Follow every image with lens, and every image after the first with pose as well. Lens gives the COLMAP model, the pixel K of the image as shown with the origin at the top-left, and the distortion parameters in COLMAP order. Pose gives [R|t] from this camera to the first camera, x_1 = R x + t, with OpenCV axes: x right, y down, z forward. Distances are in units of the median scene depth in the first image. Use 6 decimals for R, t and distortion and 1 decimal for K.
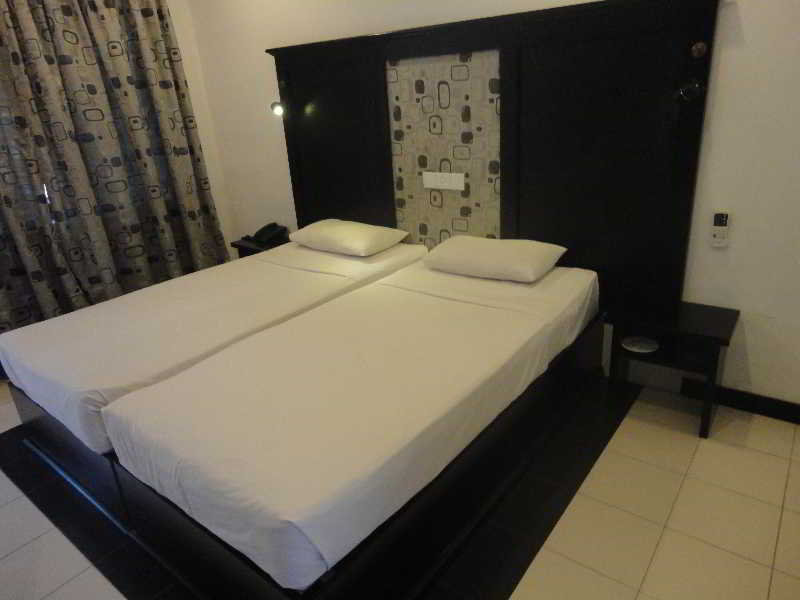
lens RADIAL K [[538.7, 0, 400.3], [0, 538.7, 299.0], [0, 0, 1]] dist [-0.001571, 0.006141]
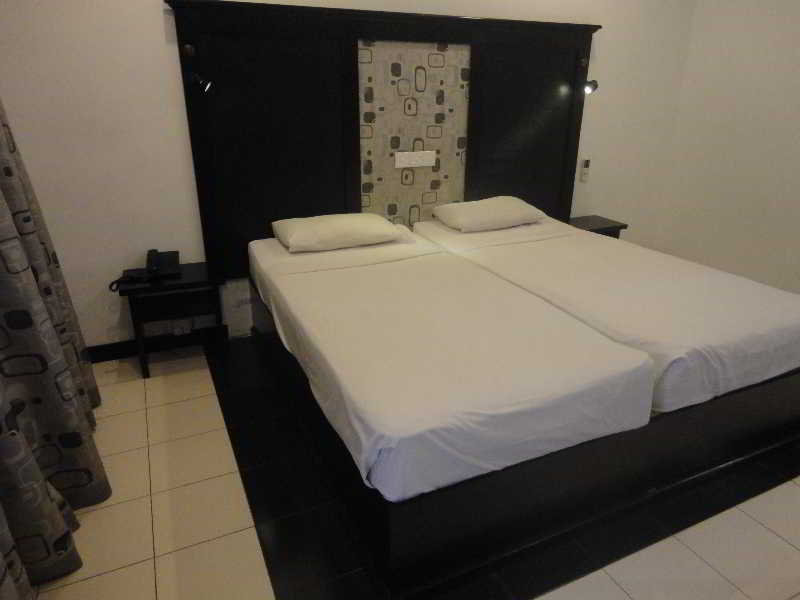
lens RADIAL K [[538.7, 0, 400.7], [0, 538.7, 301.9], [0, 0, 1]] dist [-0.001571, 0.006141]
pose [[0.462617, -0.268933, 0.844784, -0.952402], [0.293903, 0.945519, 0.140055, -0.110939], [-0.836425, 0.183492, 0.516453, 0.530302]]
